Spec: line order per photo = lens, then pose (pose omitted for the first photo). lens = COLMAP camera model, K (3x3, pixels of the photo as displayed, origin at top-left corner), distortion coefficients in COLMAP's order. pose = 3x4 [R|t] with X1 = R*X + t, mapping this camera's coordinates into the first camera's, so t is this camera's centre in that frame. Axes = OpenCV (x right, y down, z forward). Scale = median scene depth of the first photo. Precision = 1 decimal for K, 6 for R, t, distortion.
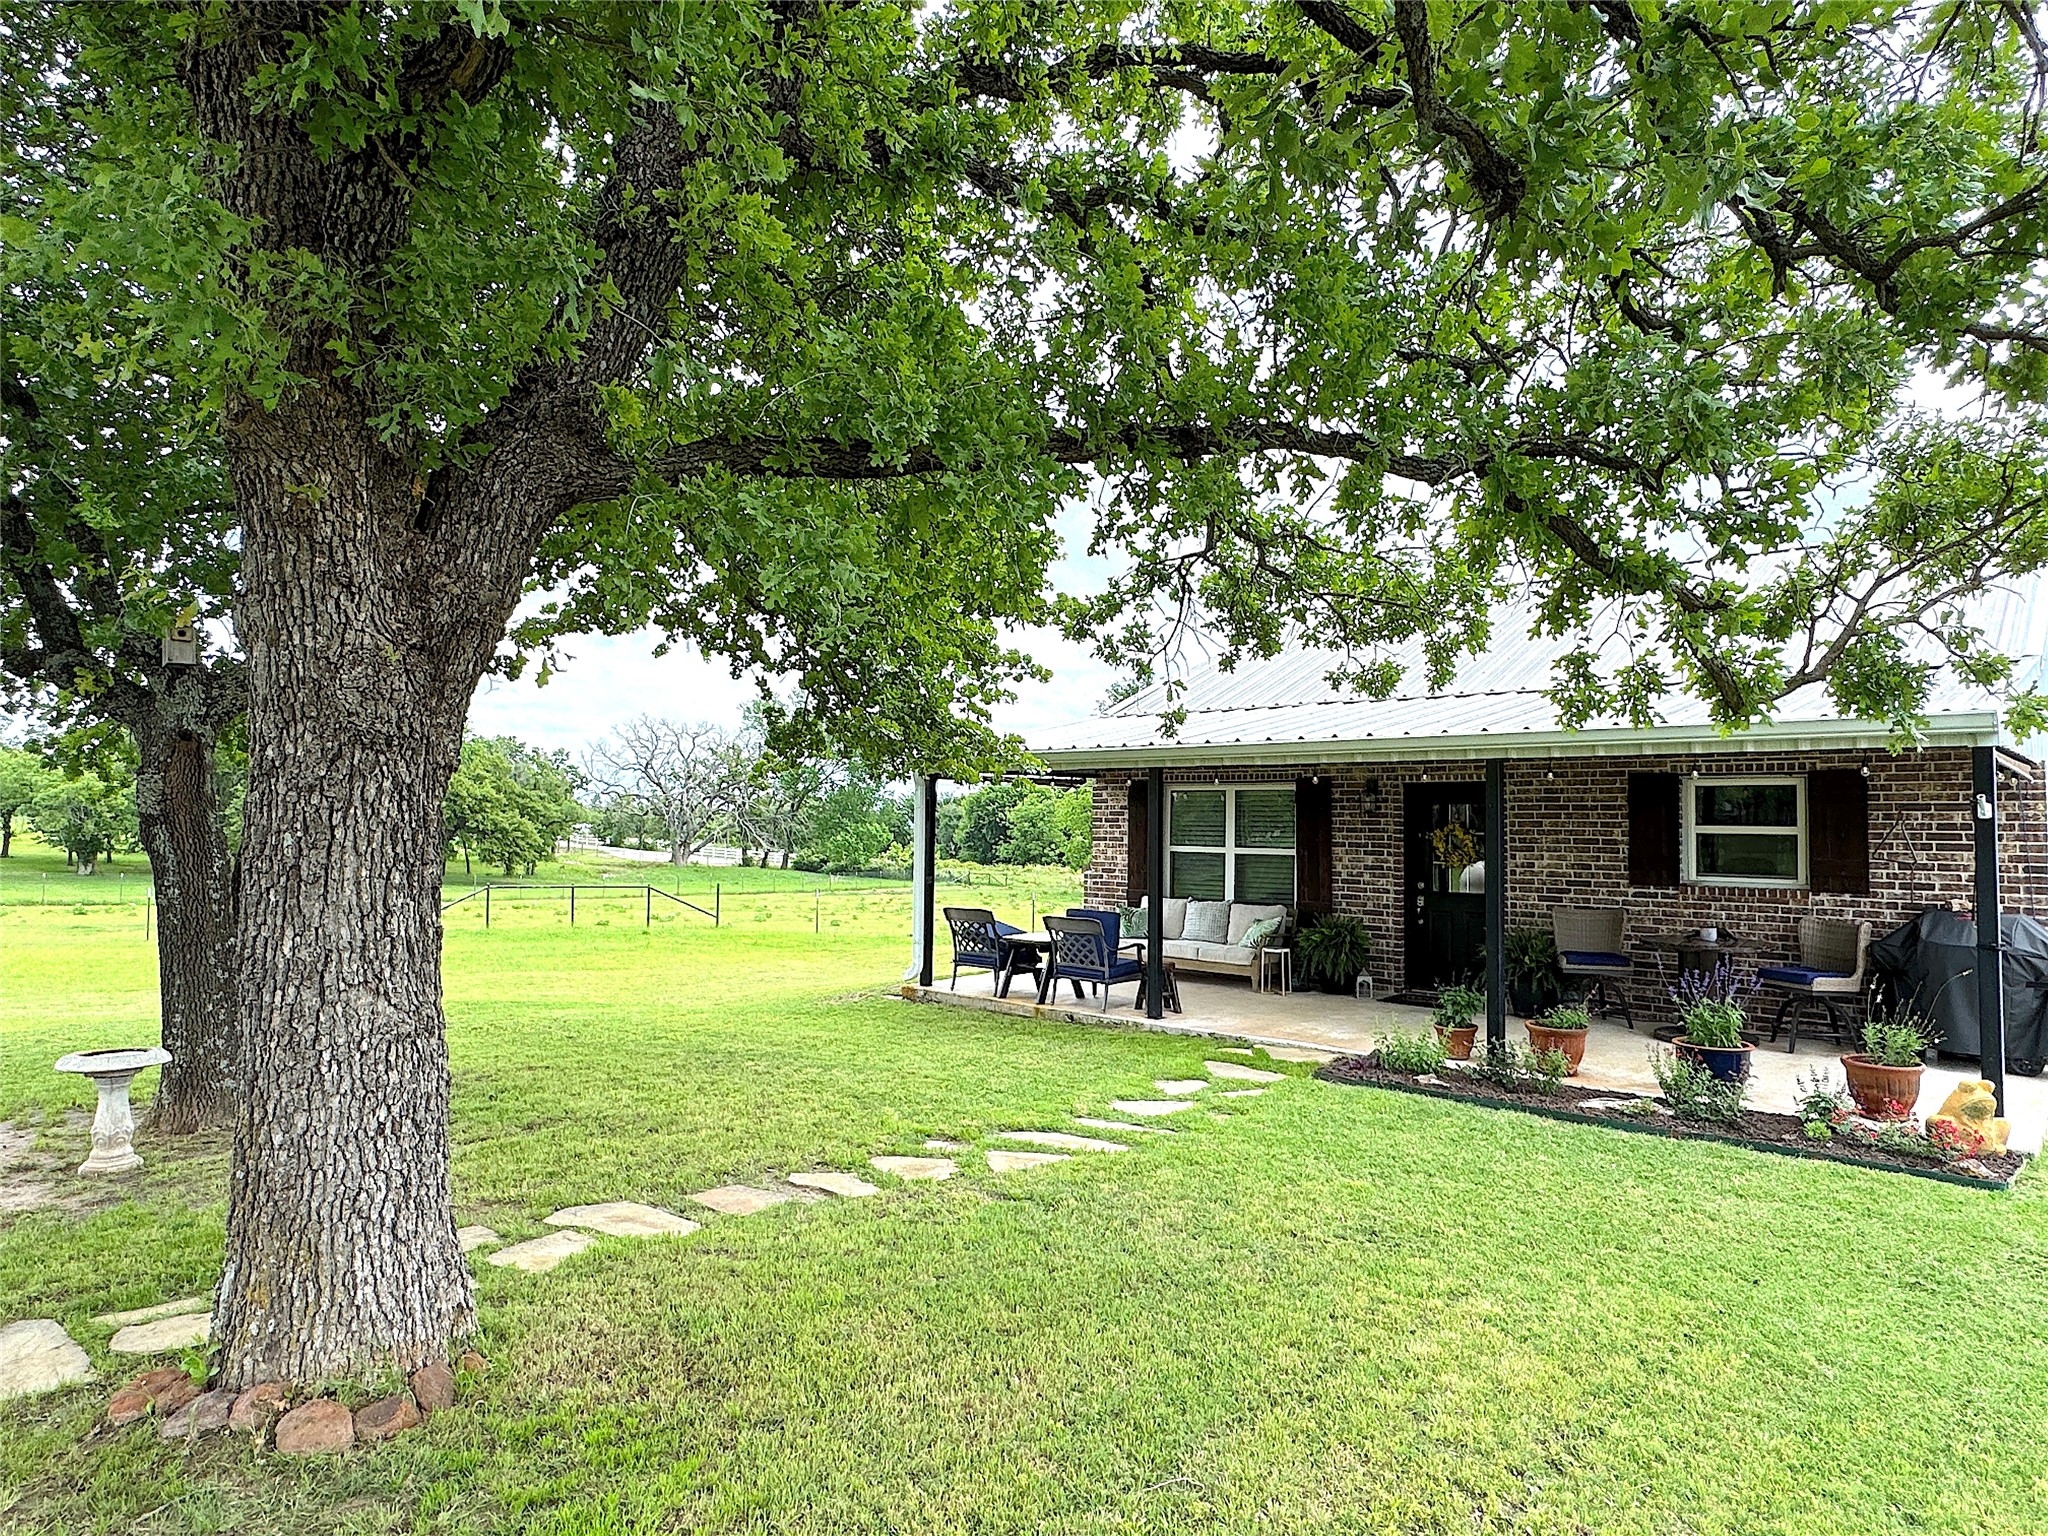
lens RADIAL K [[1242.1, 0, 1024.0], [0, 1242.1, 768.0], [0, 0, 1]] dist [-0.000120, 0.000197]
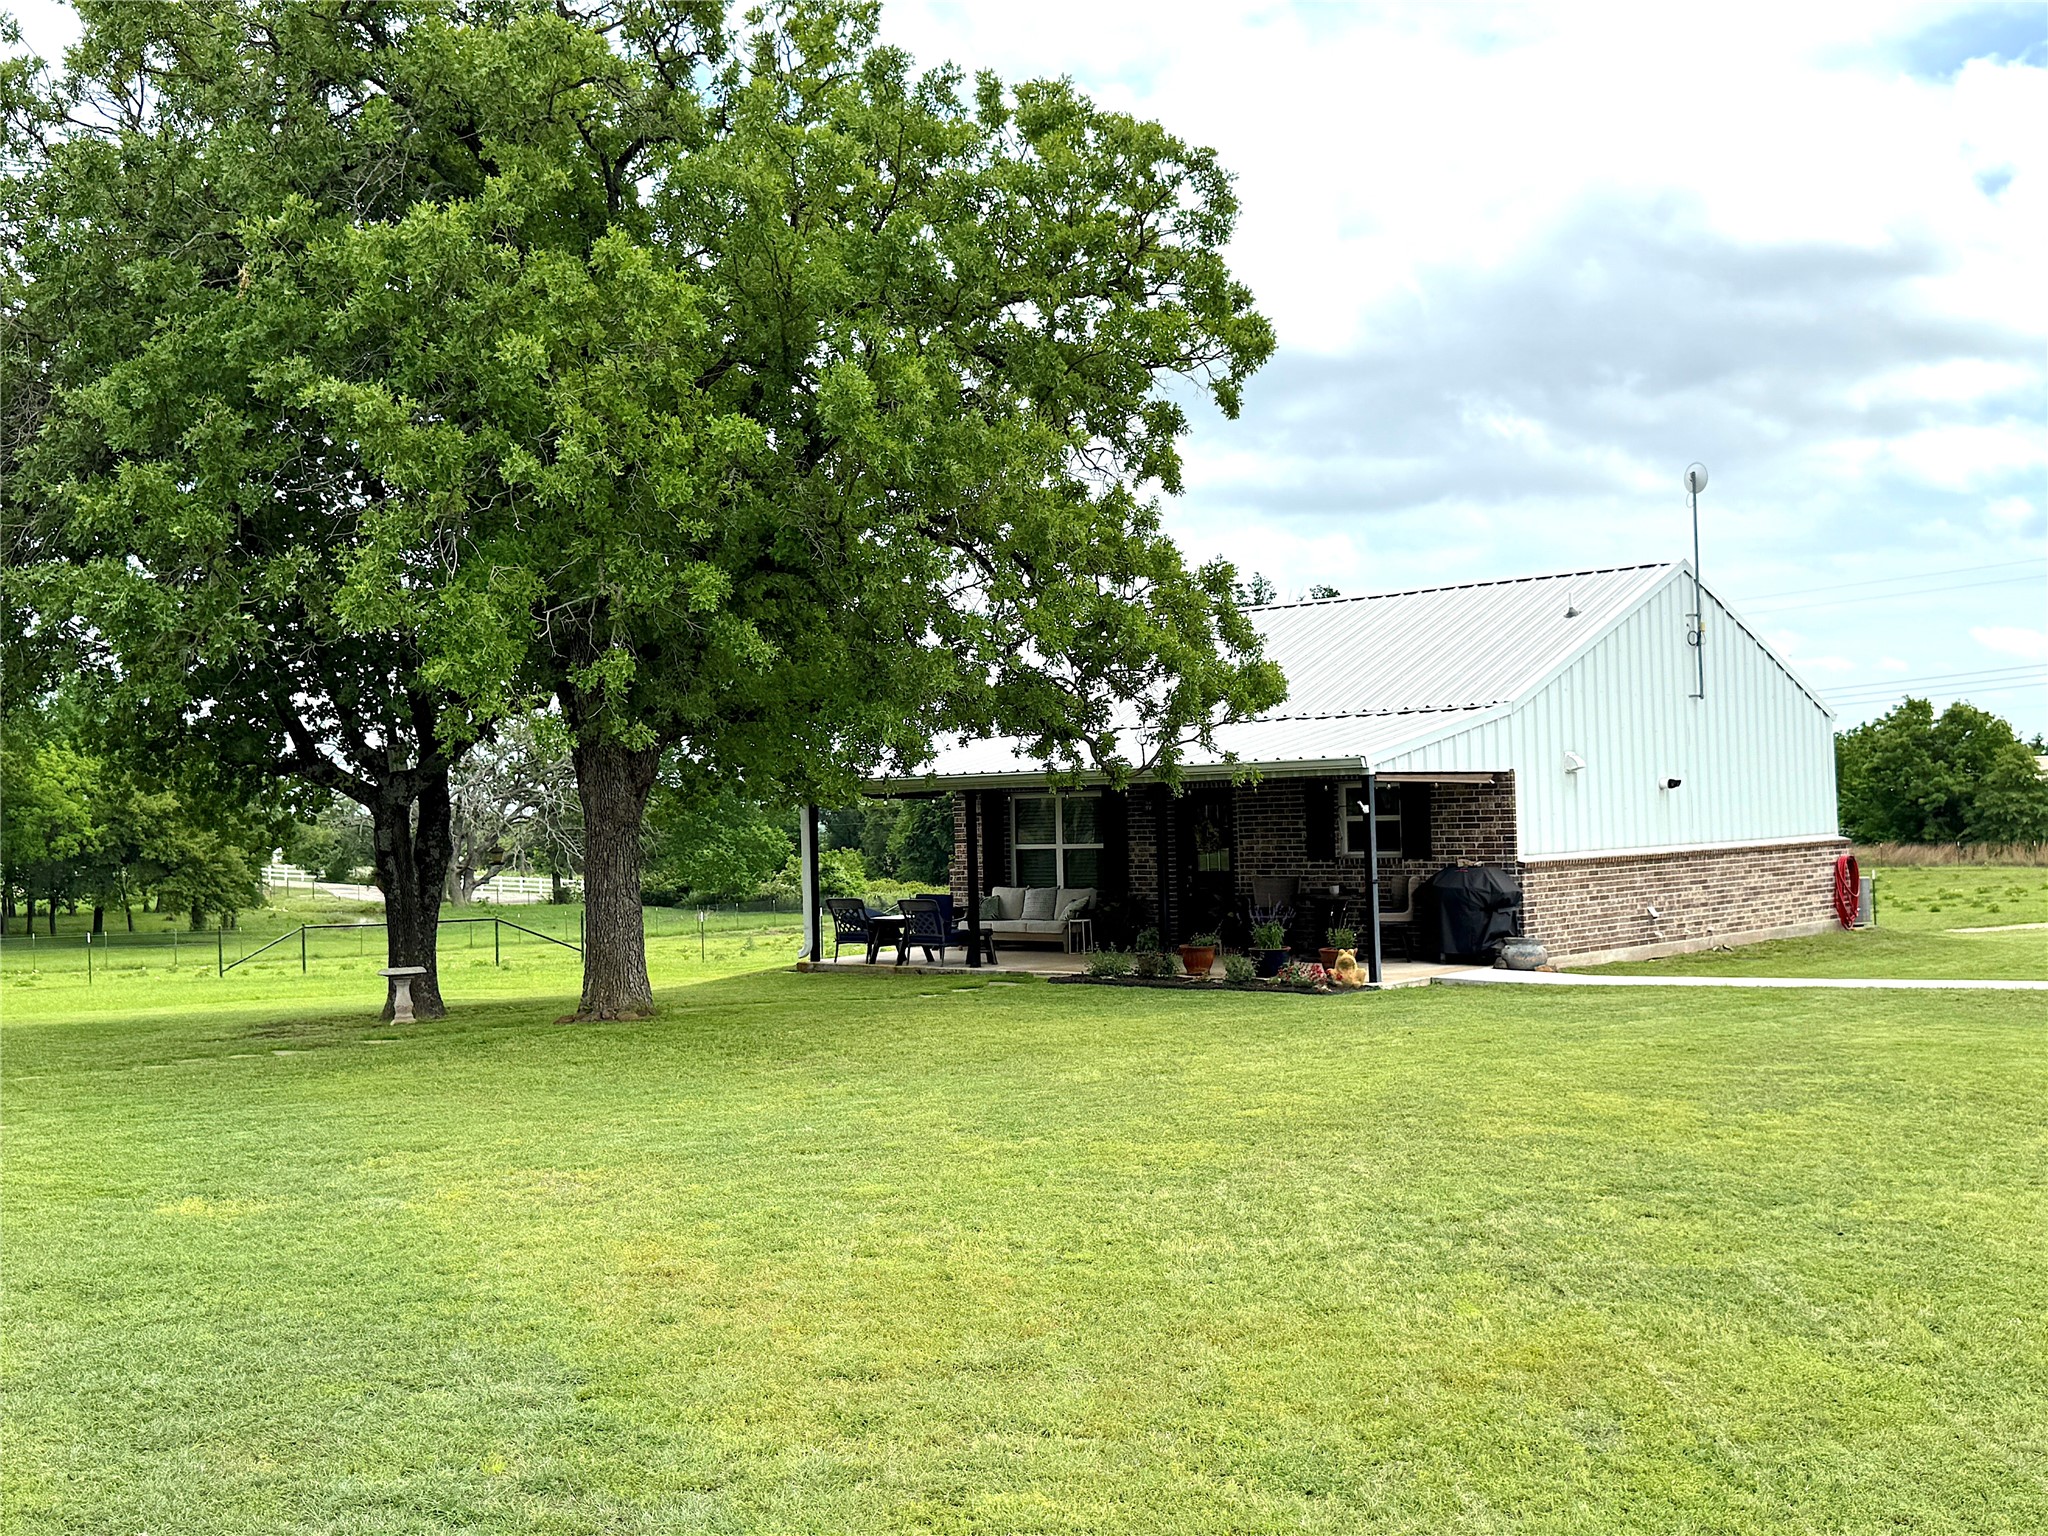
lens RADIAL K [[1941.3, 0, 1024.0], [0, 1941.3, 768.0], [0, 0, 1]] dist [0.095846, -0.001492]
pose [[0.999098, -0.039414, 0.015775, 0.119459], [0.039103, 0.999044, 0.019544, -0.058413], [-0.016530, -0.018909, 0.999685, -1.071395]]
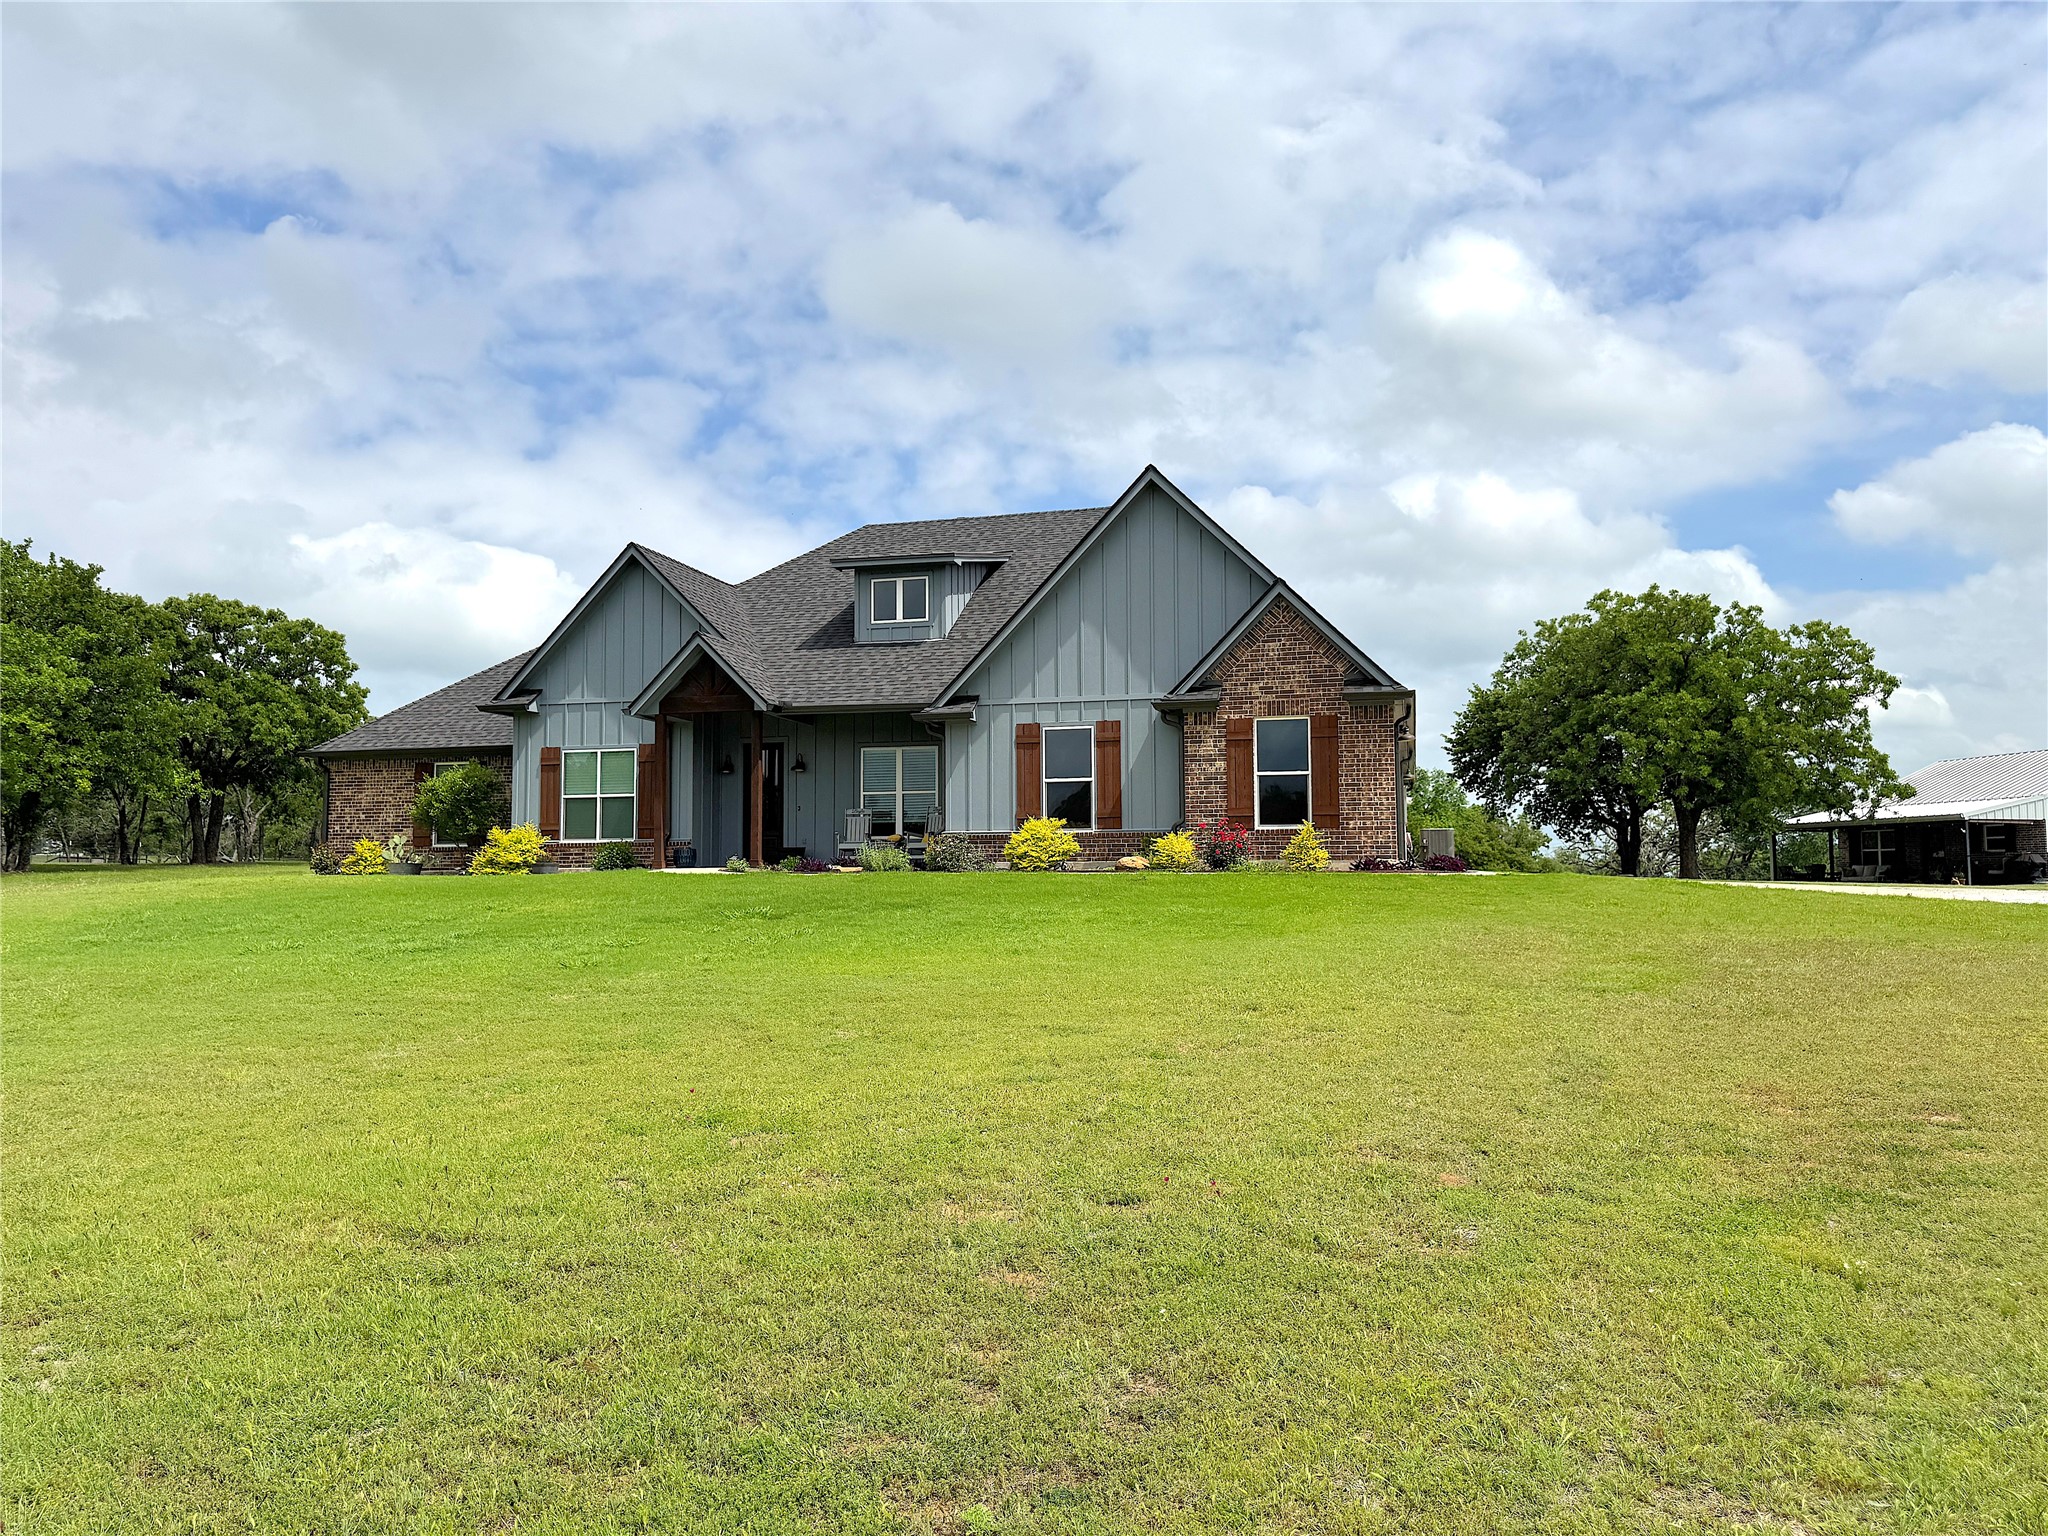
lens RADIAL K [[1421.6, 0, 1024.0], [0, 1421.6, 768.0], [0, 0, 1]] dist [0.046367, -0.073066]
pose [[0.790145, -0.062802, -0.609695, 0.796660], [0.034444, 0.997715, -0.058132, -0.007838], [0.611952, 0.024933, 0.790502, -3.804774]]
